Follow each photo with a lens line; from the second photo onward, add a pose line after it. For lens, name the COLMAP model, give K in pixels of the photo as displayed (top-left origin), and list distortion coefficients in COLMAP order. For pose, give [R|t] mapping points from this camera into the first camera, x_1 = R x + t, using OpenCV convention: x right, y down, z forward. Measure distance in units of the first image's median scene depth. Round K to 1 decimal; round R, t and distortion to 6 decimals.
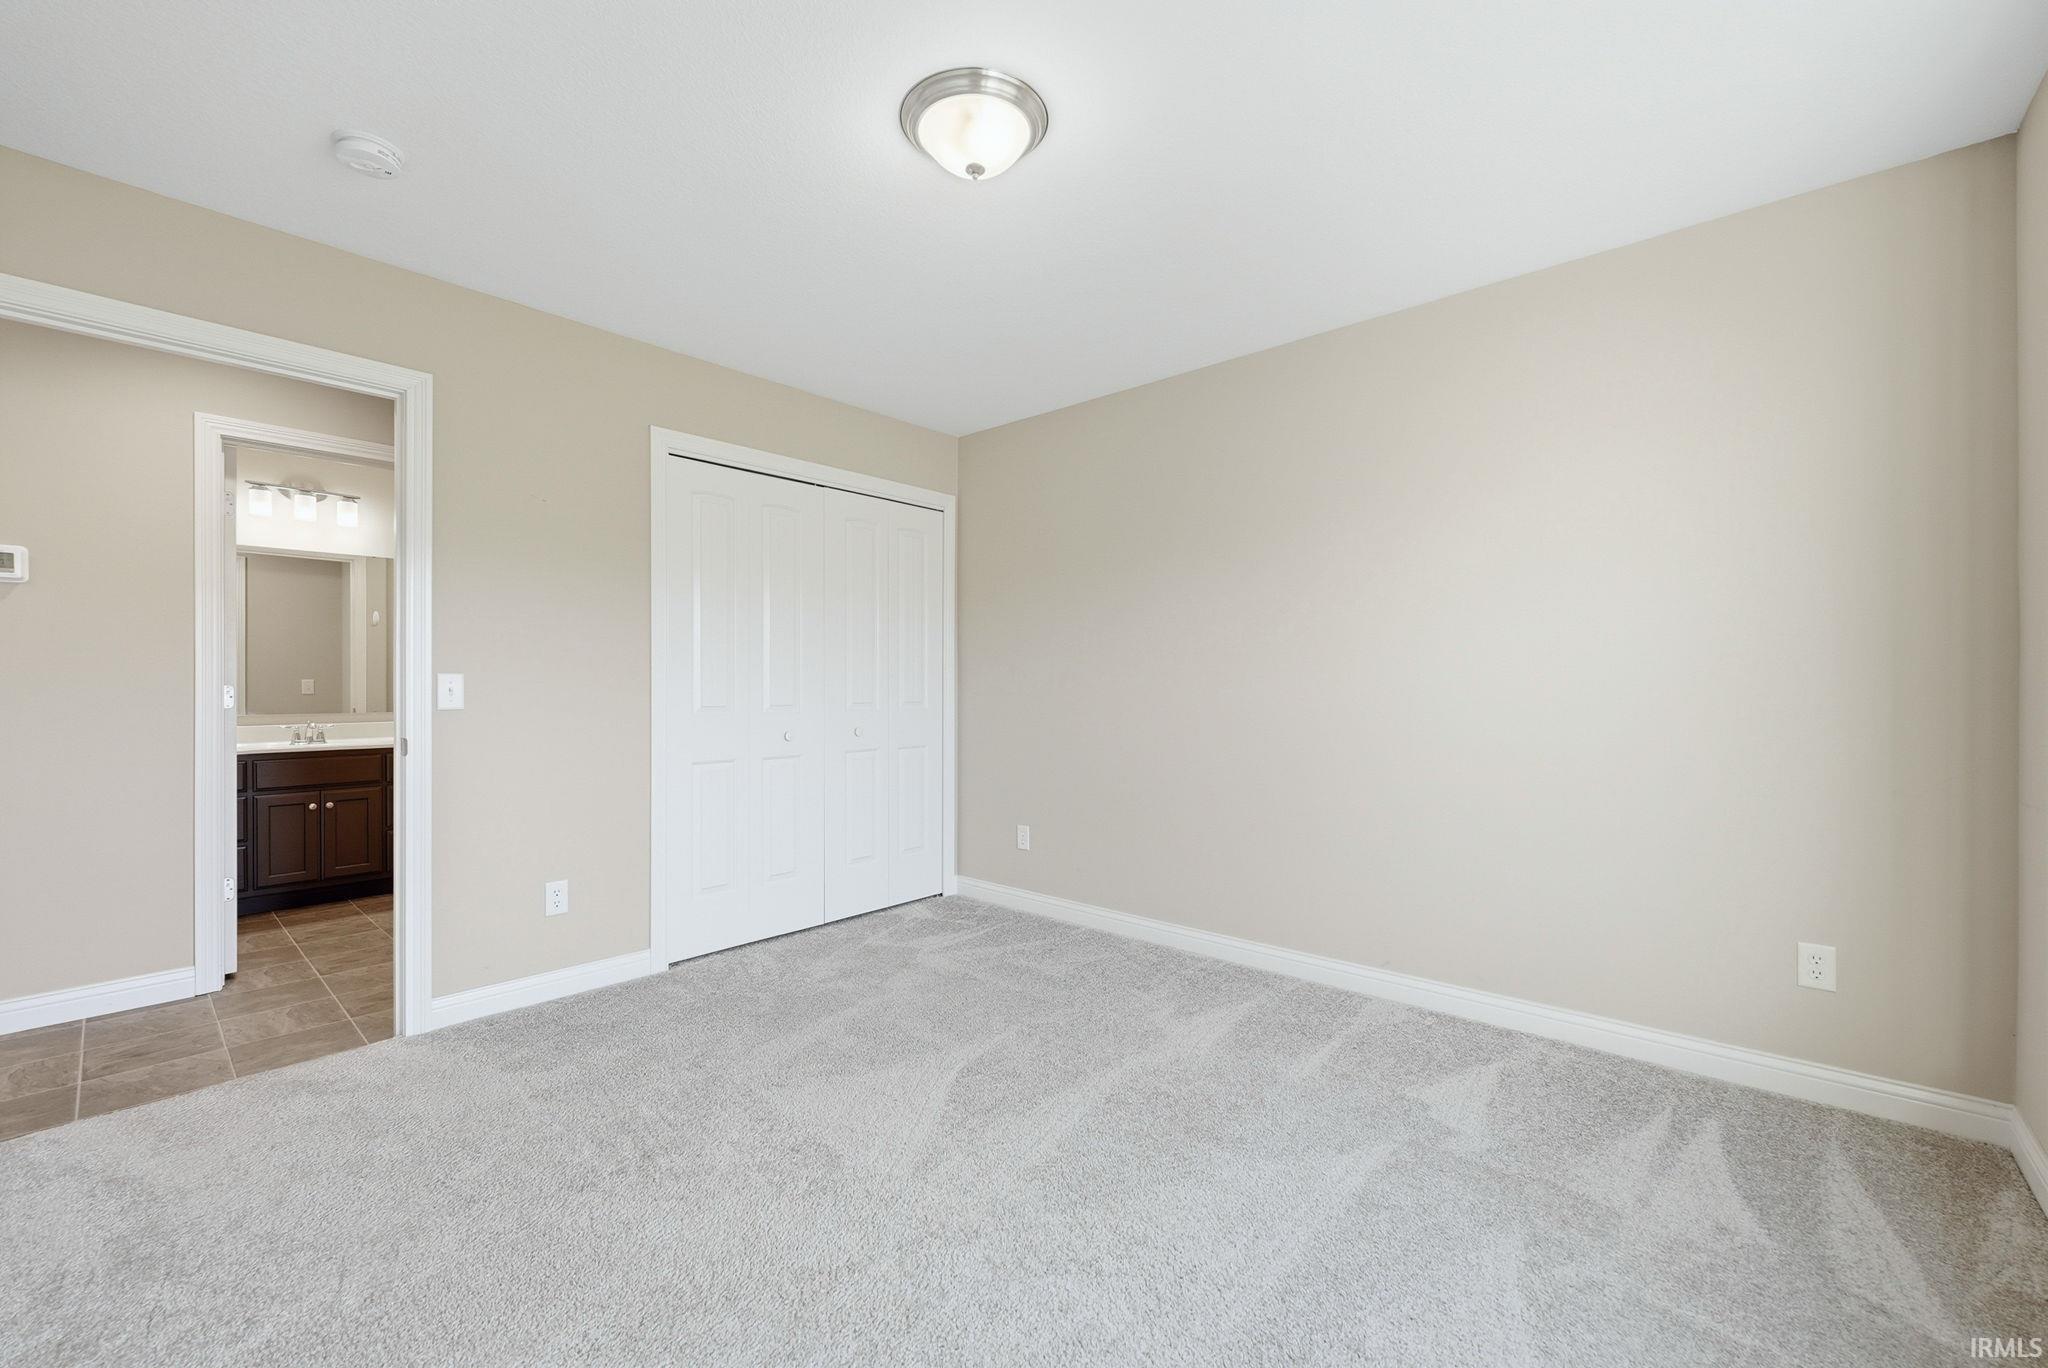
lens RADIAL K [[818.1, 0, 1024.5], [0, 818.1, 684.5], [0, 0, 1]] dist [-0.000964, -0.000216]
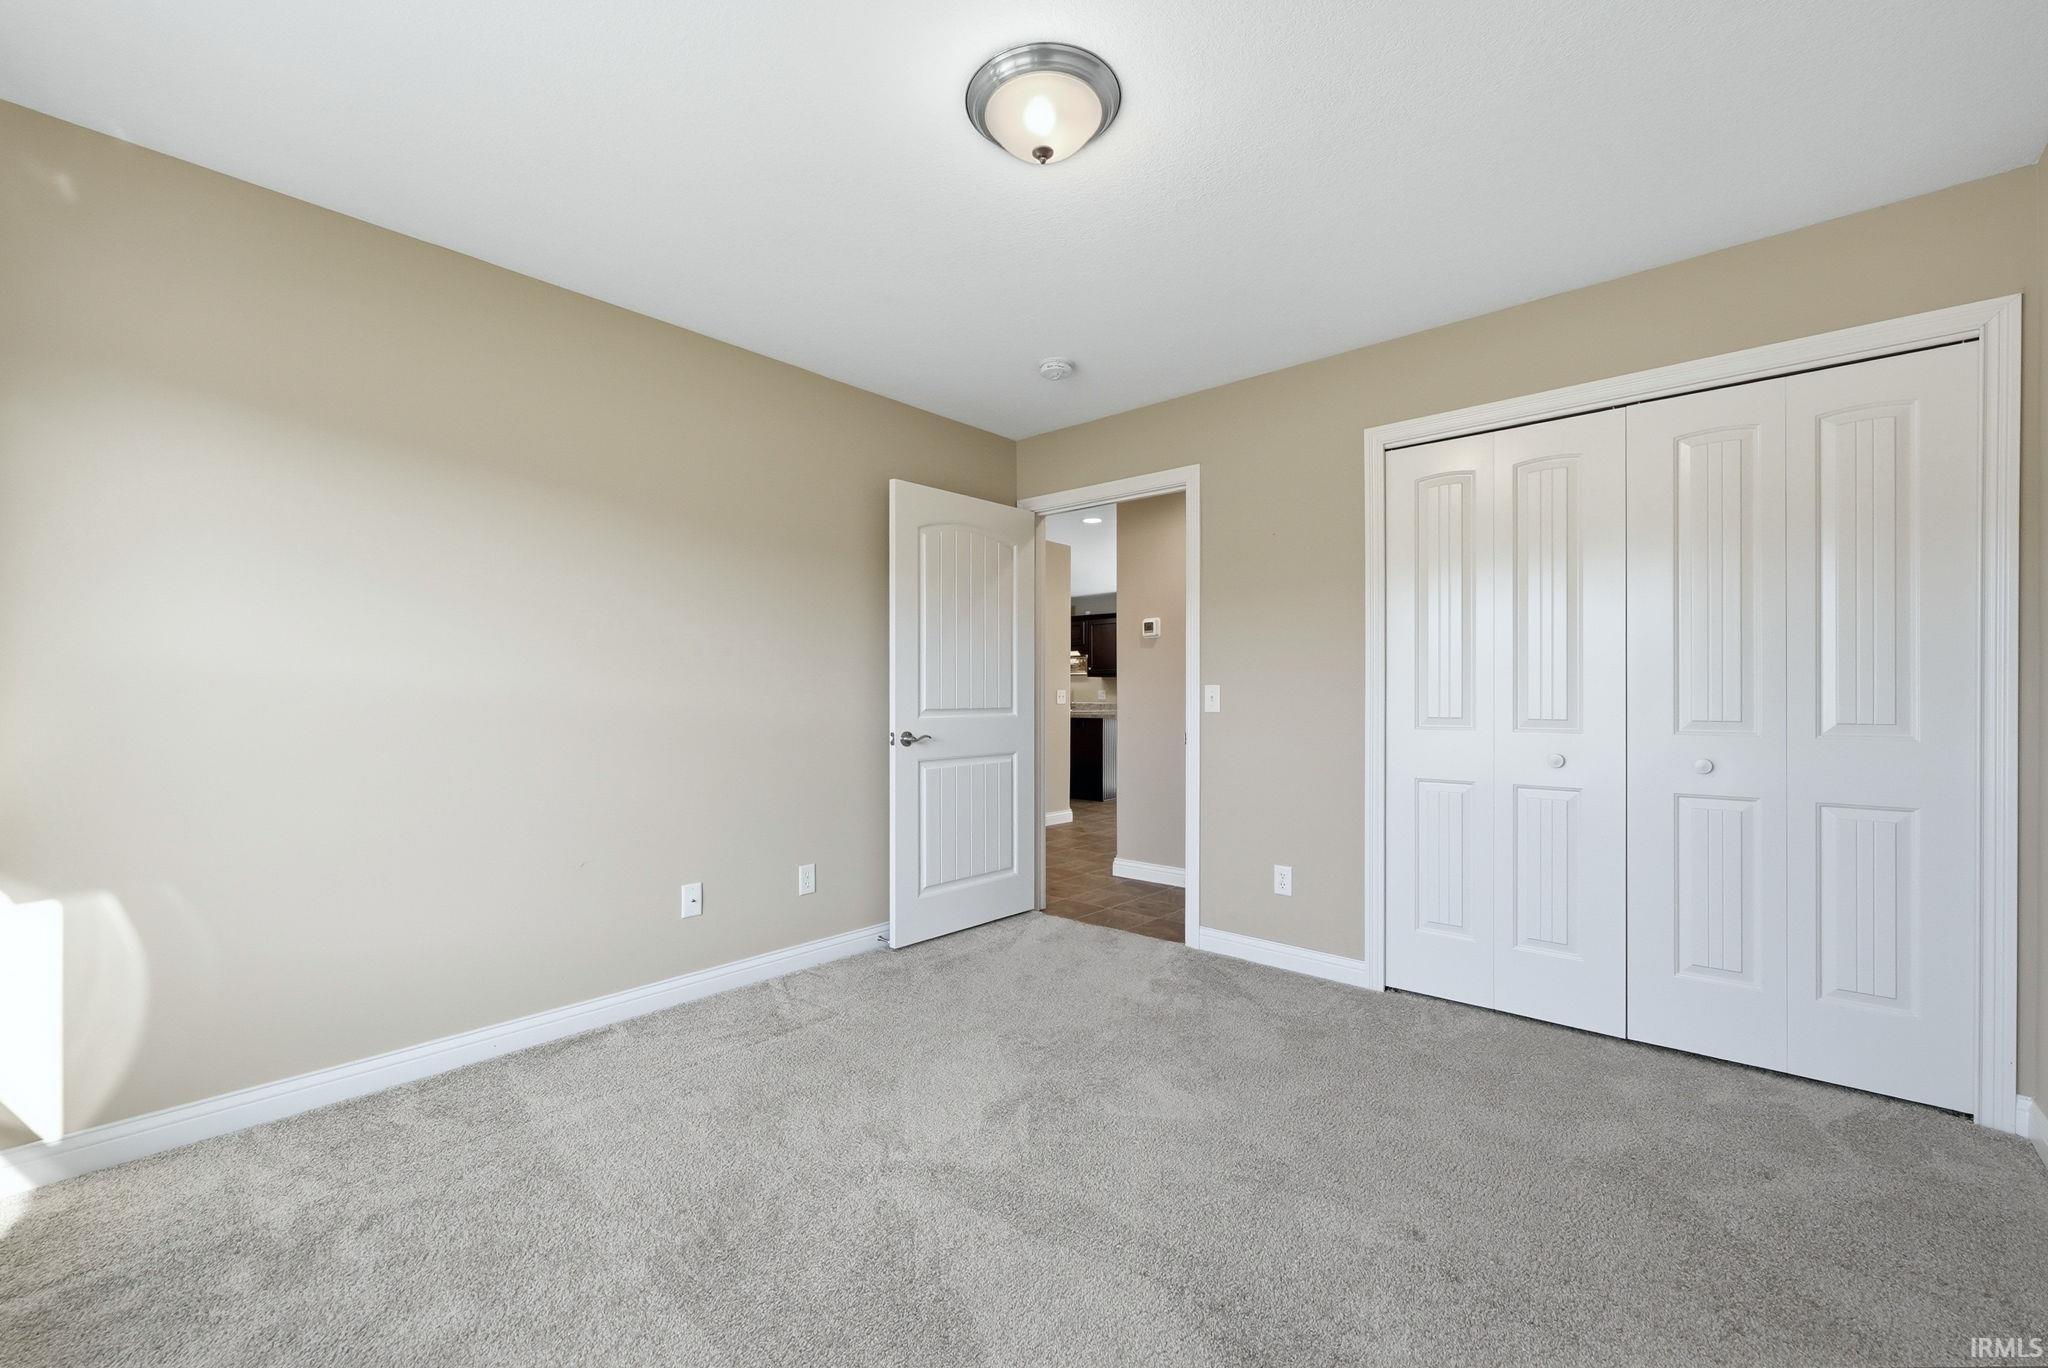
lens RADIAL K [[847.0, 0, 1028.2], [0, 847.0, 692.8], [0, 0, 1]] dist [-0.000063, -0.000132]
pose [[0.005362, -0.002928, -0.999981, 0.660150], [0.000917, 0.999995, -0.002923, 0.003227], [0.999985, -0.000901, 0.005364, 0.695129]]
